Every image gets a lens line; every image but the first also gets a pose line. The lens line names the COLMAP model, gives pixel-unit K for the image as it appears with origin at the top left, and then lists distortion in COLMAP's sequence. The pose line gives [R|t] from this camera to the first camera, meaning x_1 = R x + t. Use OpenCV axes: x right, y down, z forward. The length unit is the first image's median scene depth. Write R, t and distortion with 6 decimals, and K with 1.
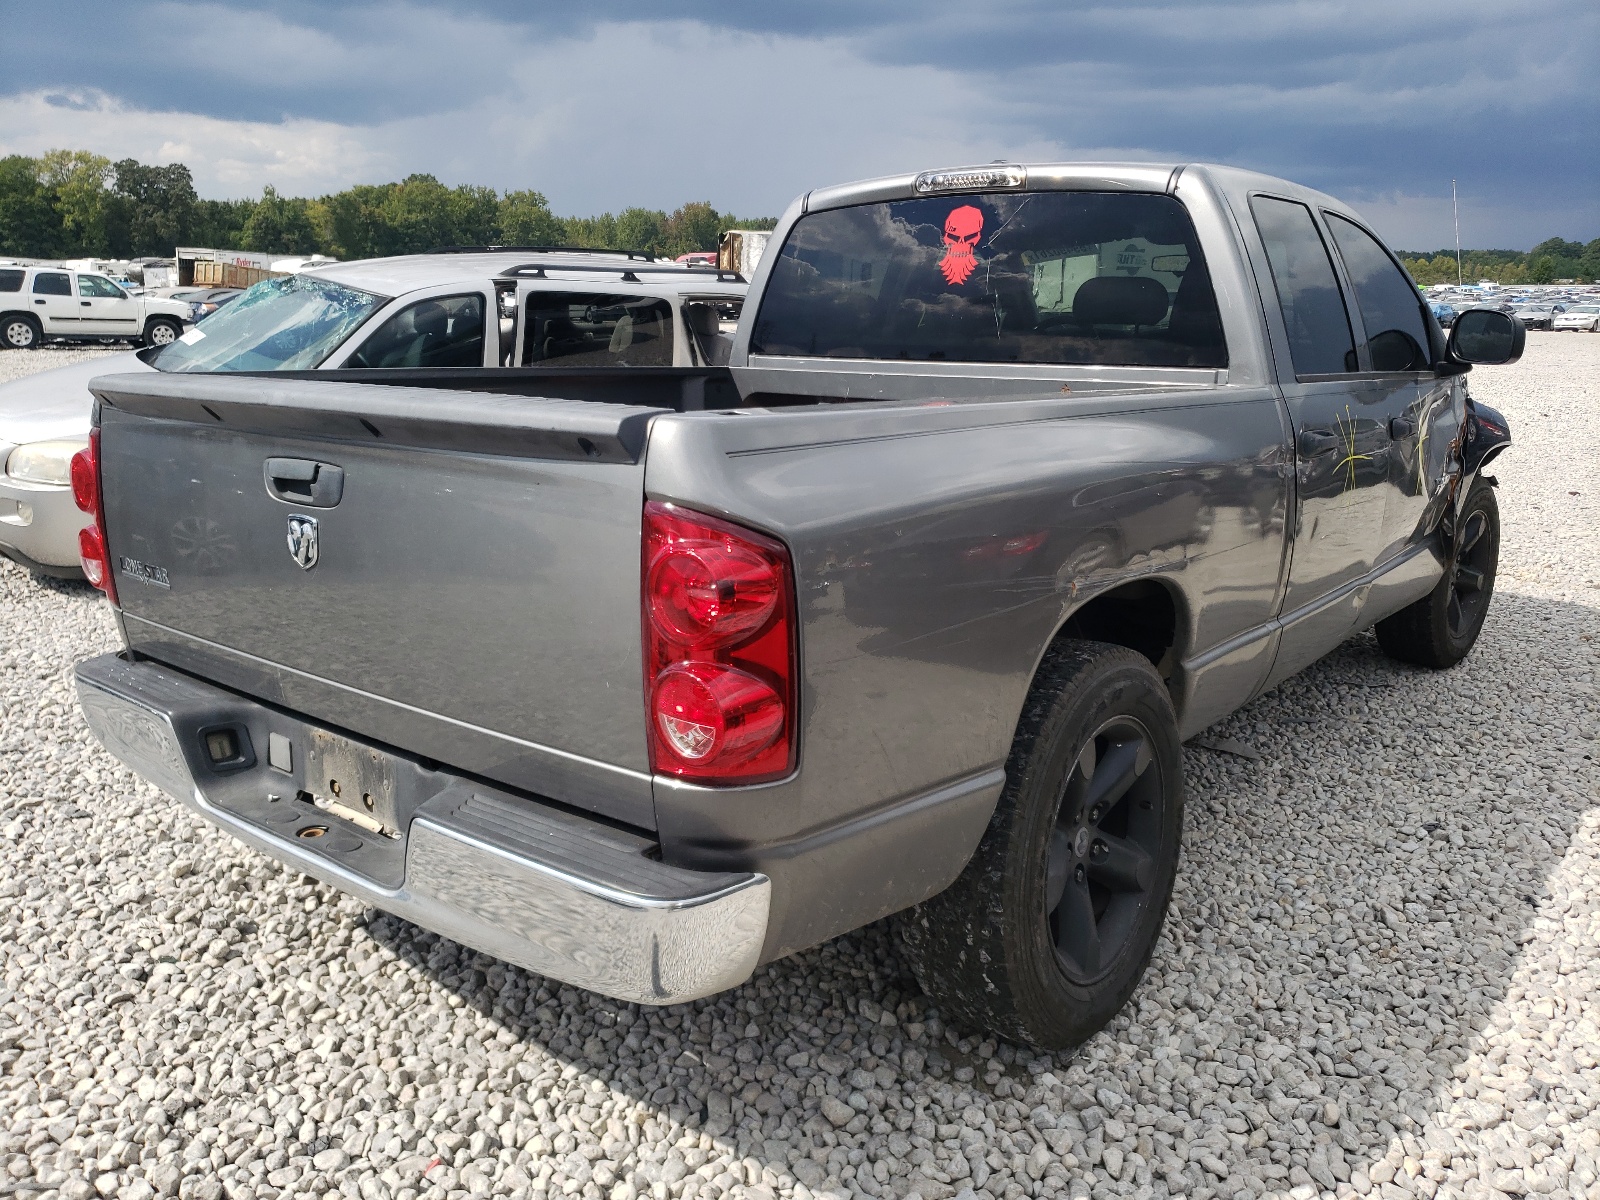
lens RADIAL K [[1212.6, 0, 809.2], [0, 1212.6, 590.1], [0, 0, 1]] dist [0.003306, 0.012812]
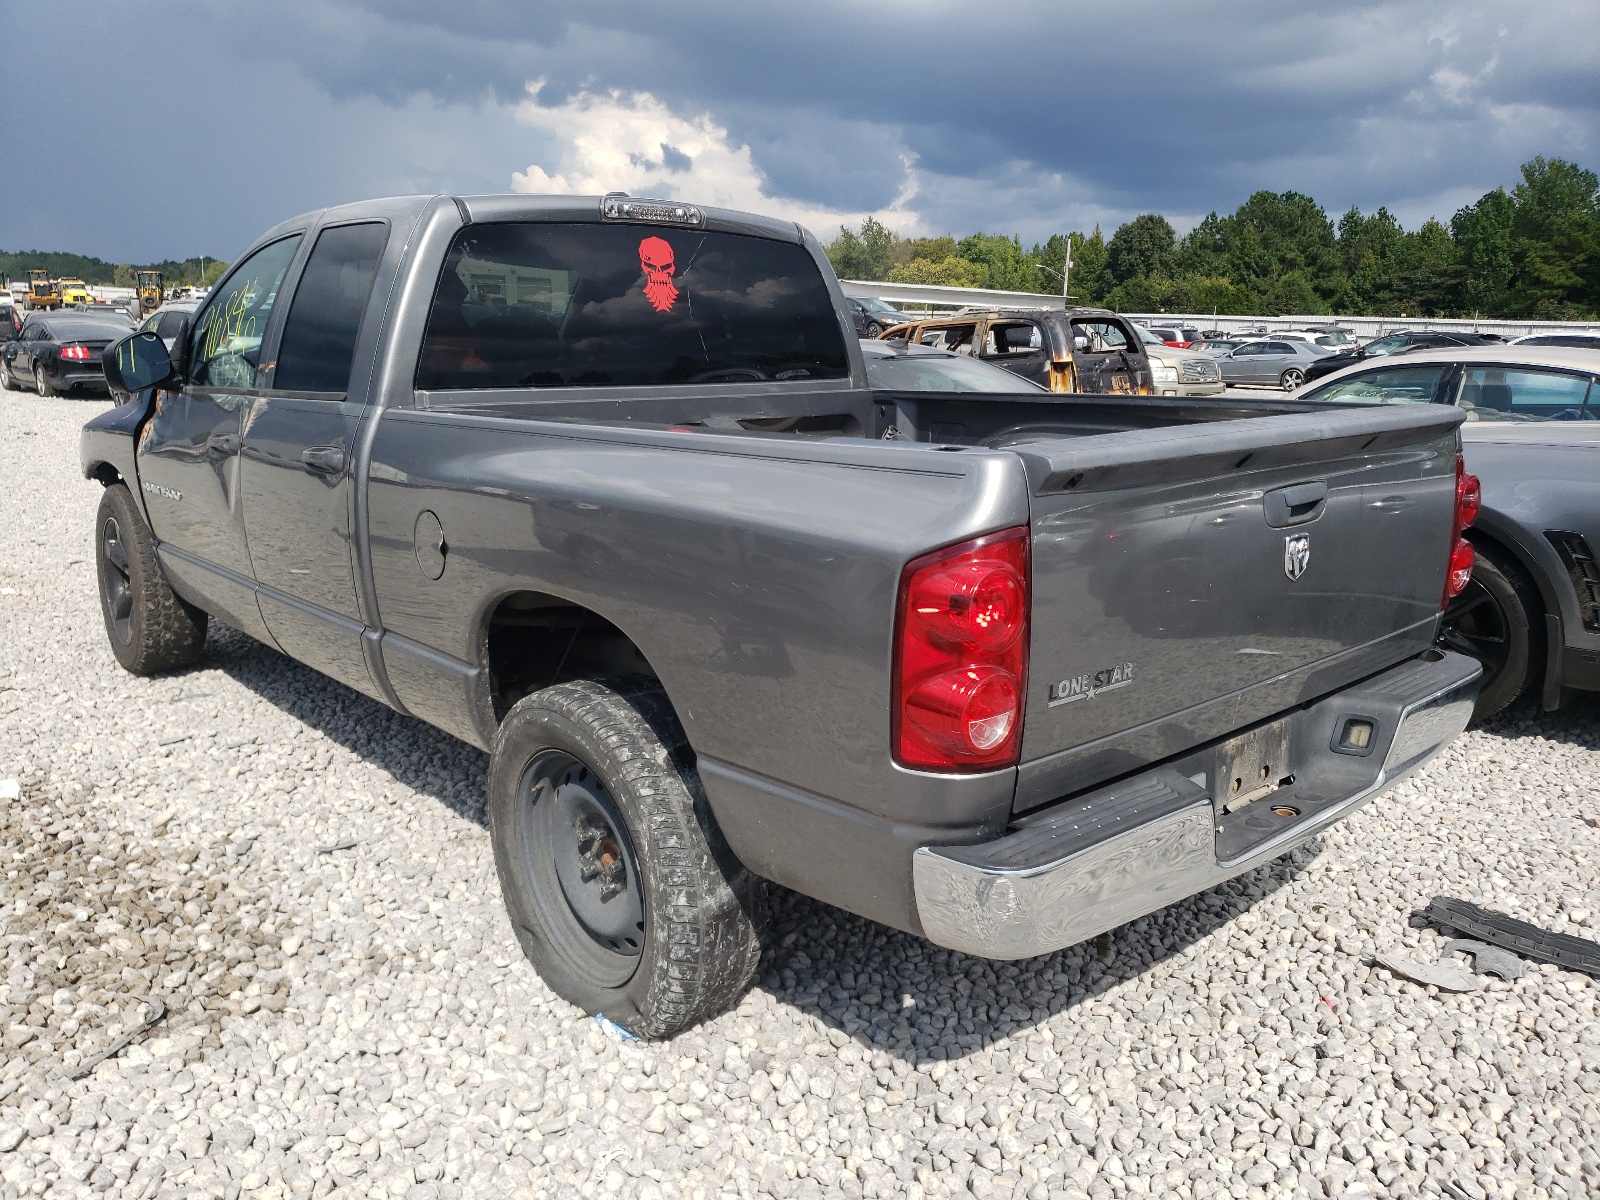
lens RADIAL K [[1212.6, 0, 809.2], [0, 1212.6, 590.1], [0, 0, 1]] dist [0.003306, 0.012812]
pose [[0.196867, -0.214707, 0.956632, -0.929863], [0.209016, 0.962487, 0.173007, -0.176050], [-0.957891, 0.165892, 0.234359, 0.677903]]
